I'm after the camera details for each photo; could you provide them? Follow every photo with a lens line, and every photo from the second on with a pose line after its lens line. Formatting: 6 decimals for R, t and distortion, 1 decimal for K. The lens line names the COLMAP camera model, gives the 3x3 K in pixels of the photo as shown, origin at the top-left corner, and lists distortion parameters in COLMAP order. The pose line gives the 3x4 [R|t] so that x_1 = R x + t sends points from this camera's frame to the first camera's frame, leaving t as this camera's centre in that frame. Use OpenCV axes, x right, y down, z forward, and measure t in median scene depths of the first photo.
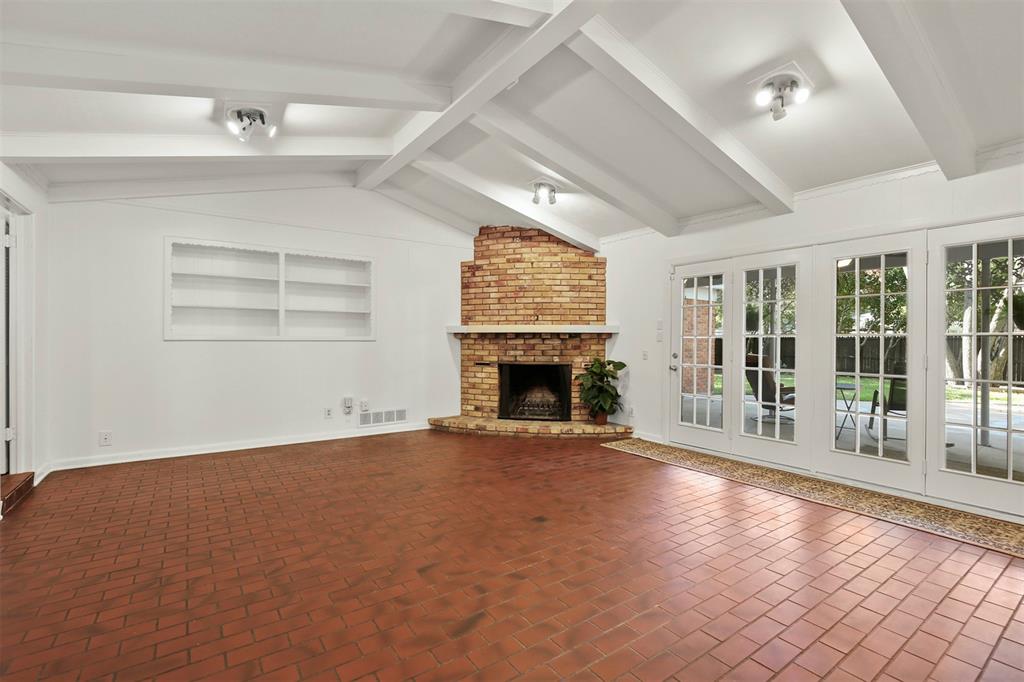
lens RADIAL K [[463.9, 0, 512.6], [0, 463.9, 340.4], [0, 0, 1]] dist [-0.009900, 0.000788]
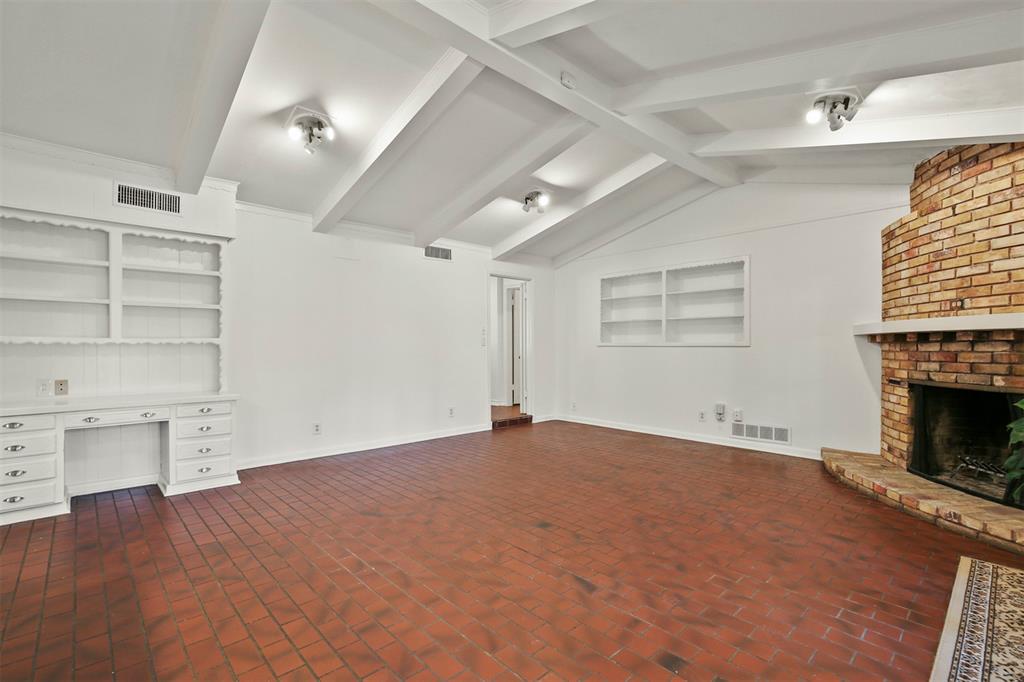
lens RADIAL K [[463.9, 0, 512.1], [0, 463.9, 345.1], [0, 0, 1]] dist [-0.009900, 0.000788]
pose [[0.143413, -0.004083, -0.989655, 0.517841], [0.001544, 0.999991, -0.003902, 0.001359], [0.989662, -0.000969, 0.143418, 0.393823]]
